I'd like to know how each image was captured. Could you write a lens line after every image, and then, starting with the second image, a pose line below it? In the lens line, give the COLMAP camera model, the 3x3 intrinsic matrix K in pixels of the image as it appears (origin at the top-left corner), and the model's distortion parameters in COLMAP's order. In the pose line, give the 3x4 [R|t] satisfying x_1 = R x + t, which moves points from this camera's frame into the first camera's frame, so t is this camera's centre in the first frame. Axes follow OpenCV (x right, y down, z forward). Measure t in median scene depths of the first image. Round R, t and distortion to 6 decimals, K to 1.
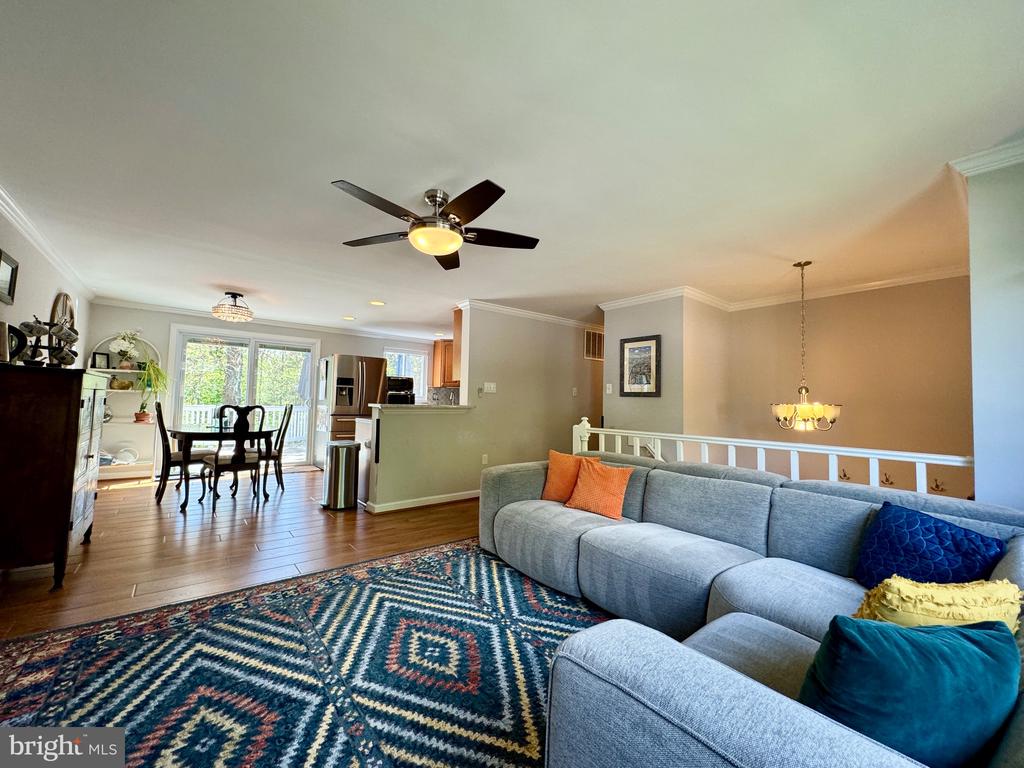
lens RADIAL K [[409.0, 0, 512.7], [0, 409.0, 385.4], [0, 0, 1]] dist [-0.001433, -0.000371]
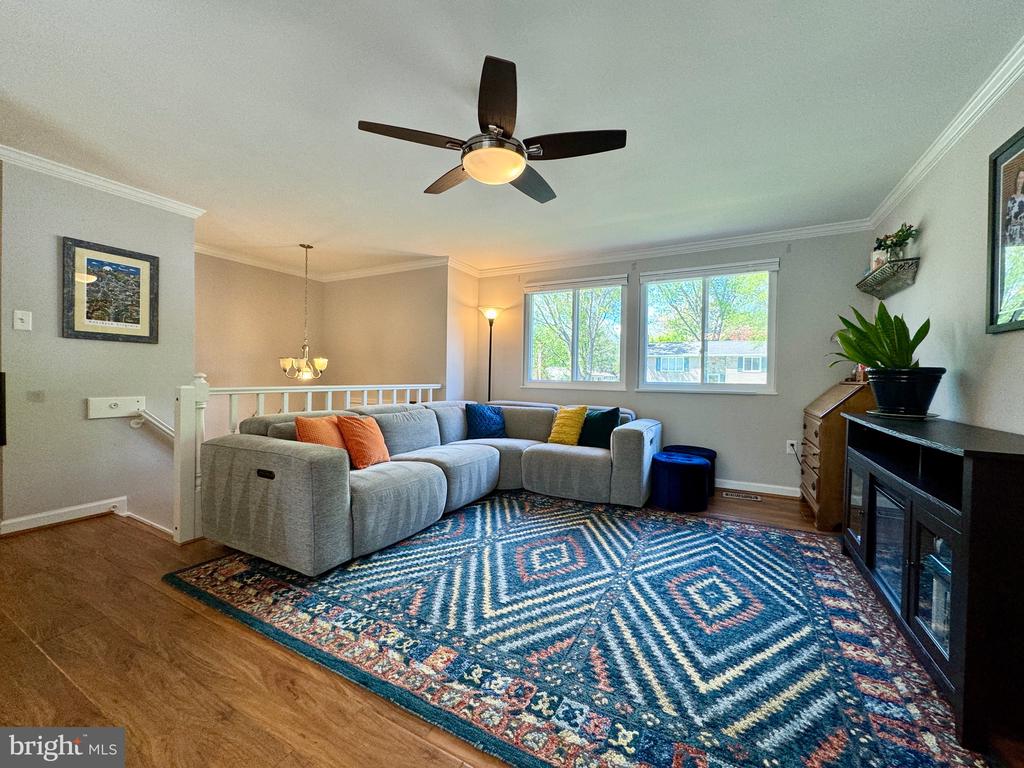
lens RADIAL K [[409.0, 0, 510.9], [0, 409.0, 379.1], [0, 0, 1]] dist [-0.001433, -0.000371]
pose [[-0.383181, -0.035908, 0.922975, -1.199867], [-0.063609, 0.997898, 0.012415, 0.090637], [-0.921480, -0.053952, -0.384660, 1.510851]]
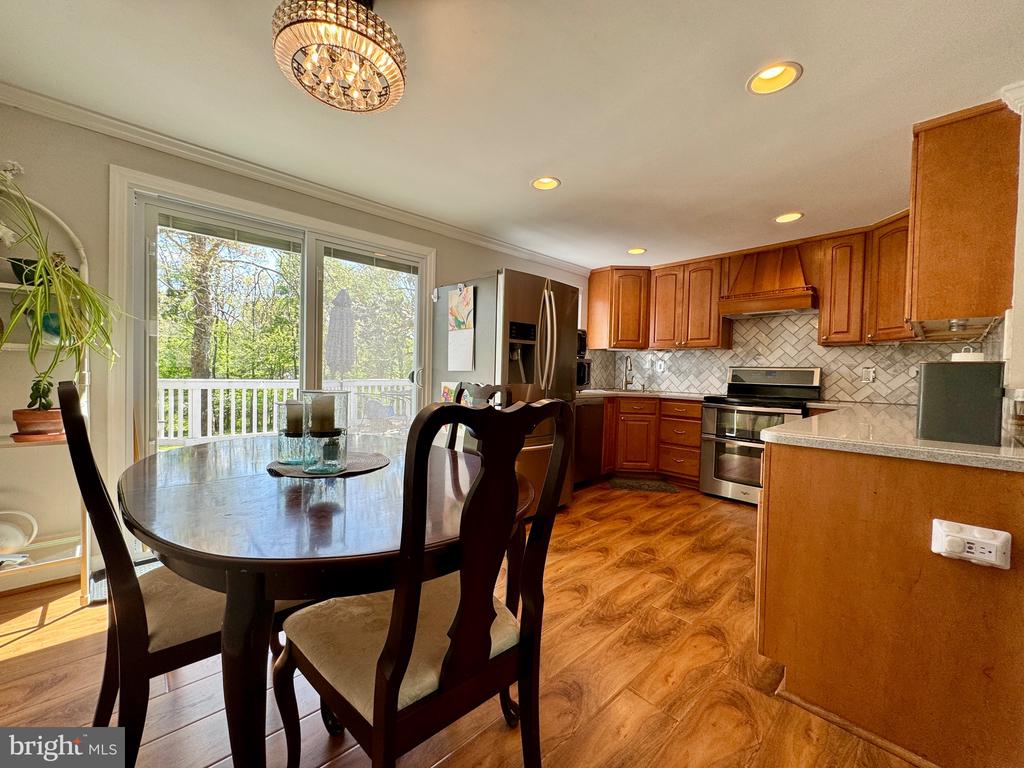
lens RADIAL K [[409.0, 0, 509.9], [0, 409.0, 387.6], [0, 0, 1]] dist [-0.001433, -0.000371]
pose [[0.998571, -0.004137, 0.053281, -0.542637], [0.000172, 0.997243, 0.074210, 0.023959], [-0.053441, -0.074094, 0.995818, 0.655291]]
